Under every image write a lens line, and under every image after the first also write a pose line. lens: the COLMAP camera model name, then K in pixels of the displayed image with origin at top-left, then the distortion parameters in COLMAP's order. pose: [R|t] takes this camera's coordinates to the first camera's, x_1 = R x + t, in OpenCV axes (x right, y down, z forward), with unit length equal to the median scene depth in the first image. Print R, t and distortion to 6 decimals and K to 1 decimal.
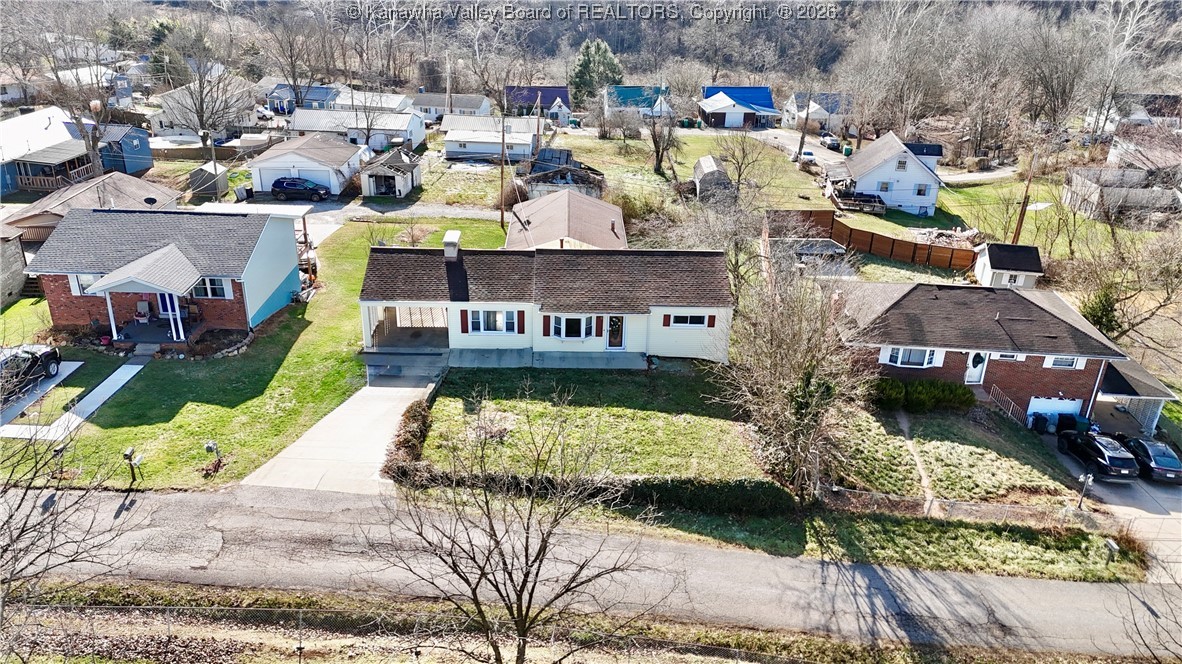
lens RADIAL K [[887.3, 0, 589.6], [0, 887.3, 330.3], [0, 0, 1]] dist [0.011402, -0.004315]
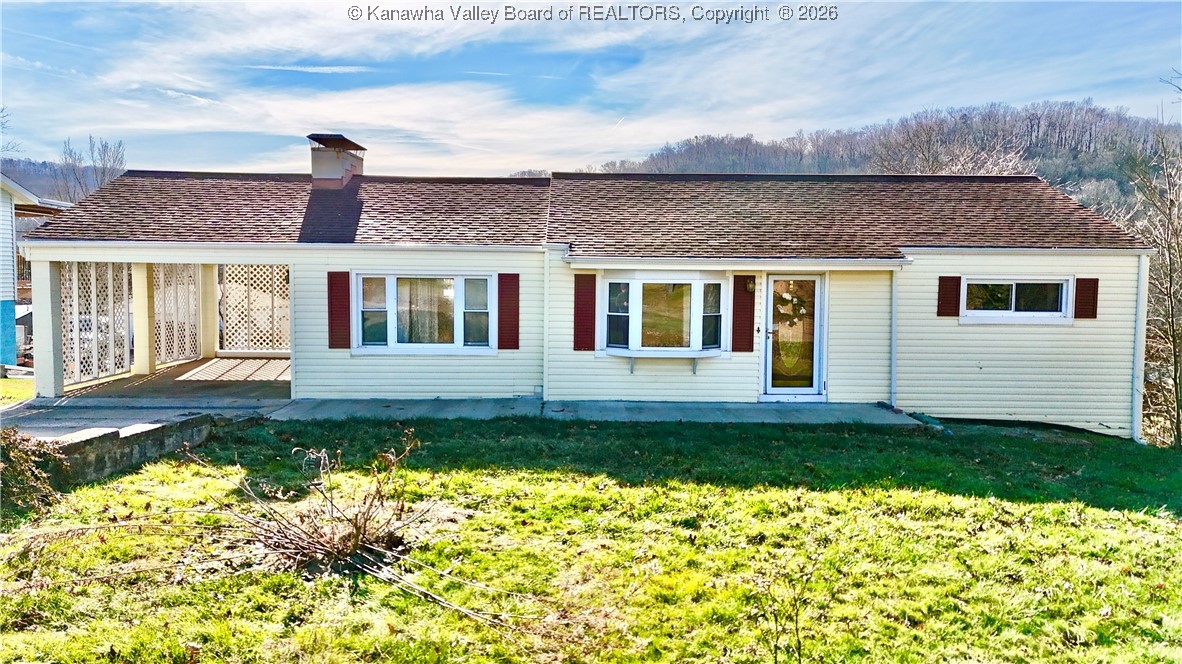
lens RADIAL K [[887.3, 0, 591.2], [0, 887.3, 335.8], [0, 0, 1]] dist [0.011402, -0.004315]
pose [[0.999512, -0.016617, -0.026463, -0.037261], [0.006158, 0.935022, -0.354535, 0.118922], [0.030635, 0.354199, 0.934668, 0.693394]]
